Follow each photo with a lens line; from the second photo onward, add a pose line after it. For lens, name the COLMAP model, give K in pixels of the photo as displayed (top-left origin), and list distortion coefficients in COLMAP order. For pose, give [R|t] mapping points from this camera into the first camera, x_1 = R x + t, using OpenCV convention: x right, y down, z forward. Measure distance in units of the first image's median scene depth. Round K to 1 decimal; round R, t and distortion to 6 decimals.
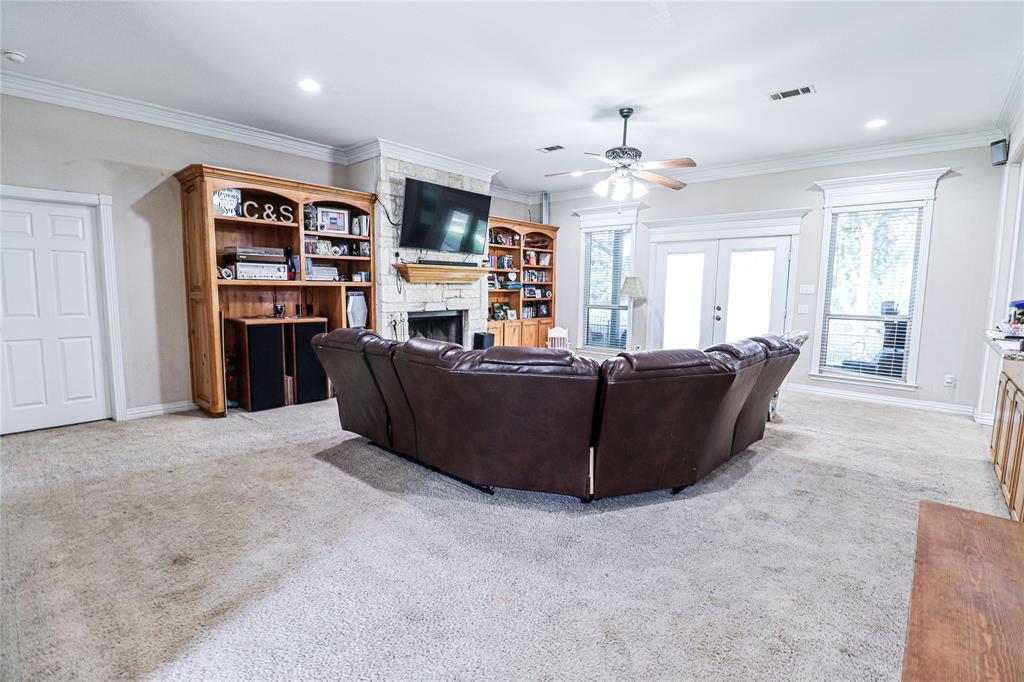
lens RADIAL K [[472.8, 0, 515.0], [0, 472.8, 338.1], [0, 0, 1]] dist [-0.000388, -0.015272]
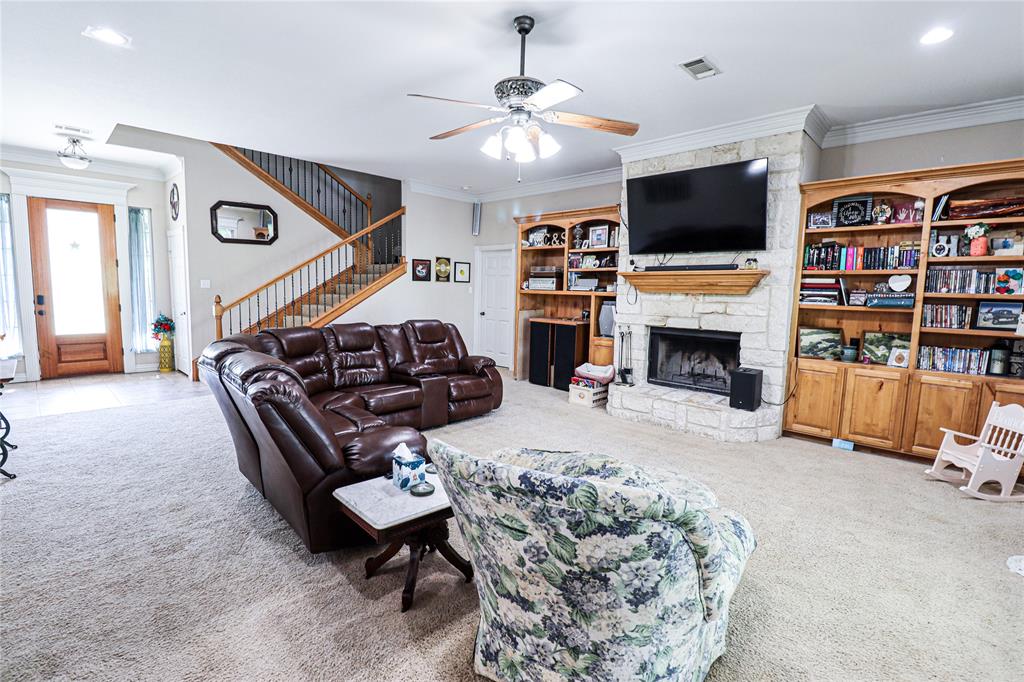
lens RADIAL K [[472.8, 0, 515.0], [0, 472.8, 338.1], [0, 0, 1]] dist [-0.000388, -0.015272]
pose [[-0.040286, 0.087201, -0.995376, 0.742715], [-0.130753, 0.987158, 0.091773, -0.089430], [0.990596, 0.133845, -0.028367, 0.862292]]
